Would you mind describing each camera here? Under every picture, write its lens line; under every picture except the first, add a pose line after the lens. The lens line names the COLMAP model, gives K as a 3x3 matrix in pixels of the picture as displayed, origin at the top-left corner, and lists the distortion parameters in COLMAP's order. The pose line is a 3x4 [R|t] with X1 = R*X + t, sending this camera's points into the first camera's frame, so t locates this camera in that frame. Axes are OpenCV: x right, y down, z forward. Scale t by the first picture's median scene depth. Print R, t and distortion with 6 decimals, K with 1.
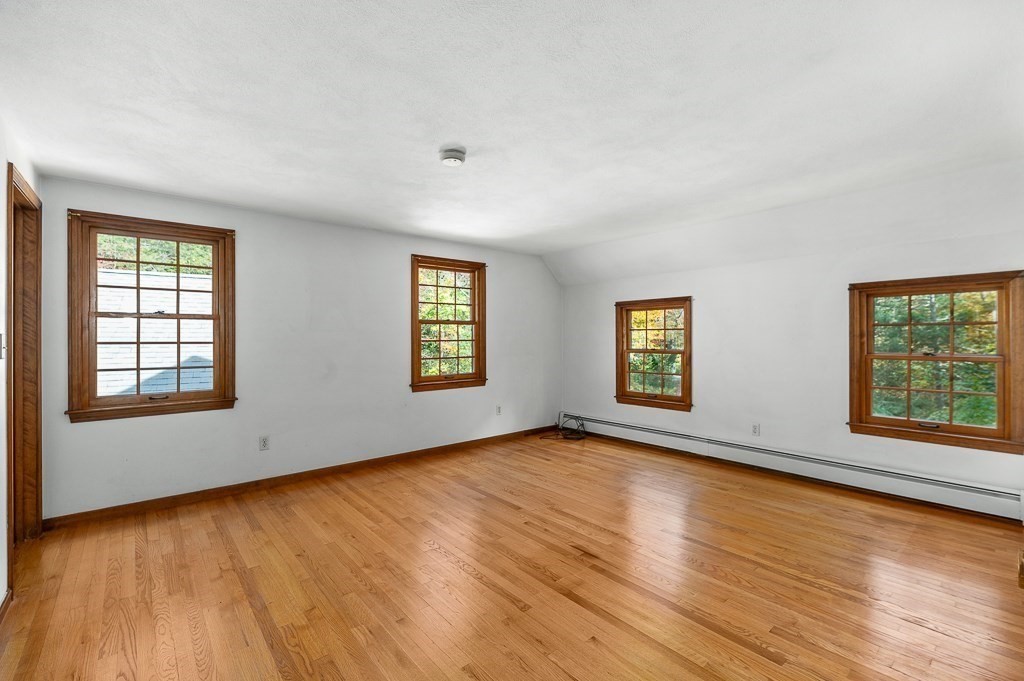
lens RADIAL K [[450.8, 0, 509.7], [0, 450.8, 340.1], [0, 0, 1]] dist [-0.000091, -0.000462]
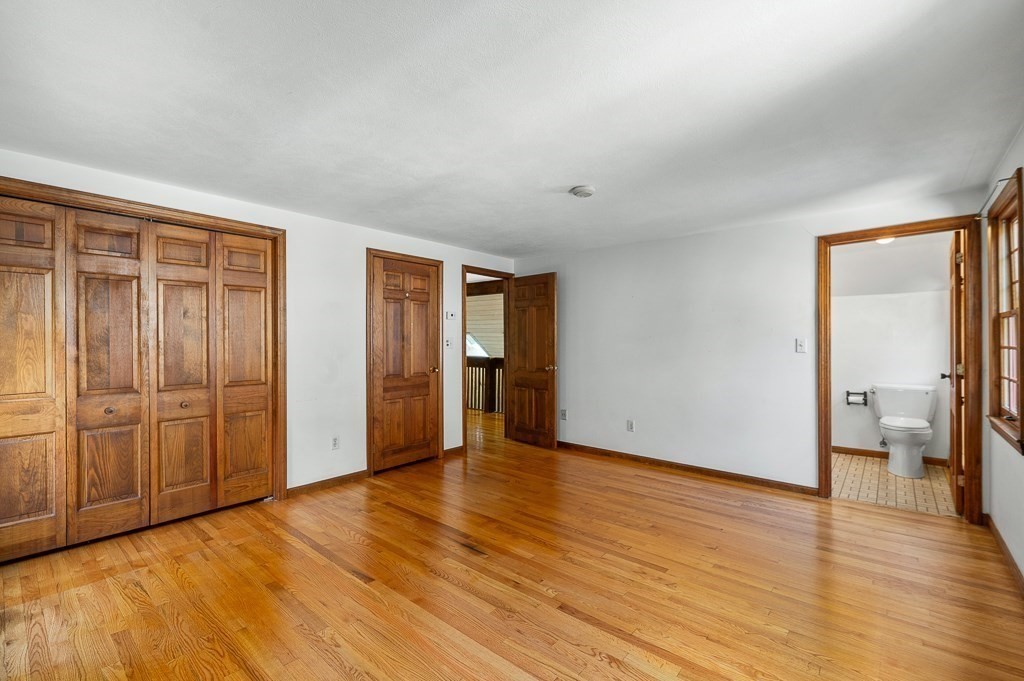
lens RADIAL K [[450.8, 0, 509.7], [0, 450.8, 340.1], [0, 0, 1]] dist [-0.000091, -0.000462]
pose [[-0.988055, 0.001629, -0.154092, 0.241686], [0.001452, 0.999998, 0.001265, -0.012225], [0.154094, 0.001026, -0.988056, 2.039909]]
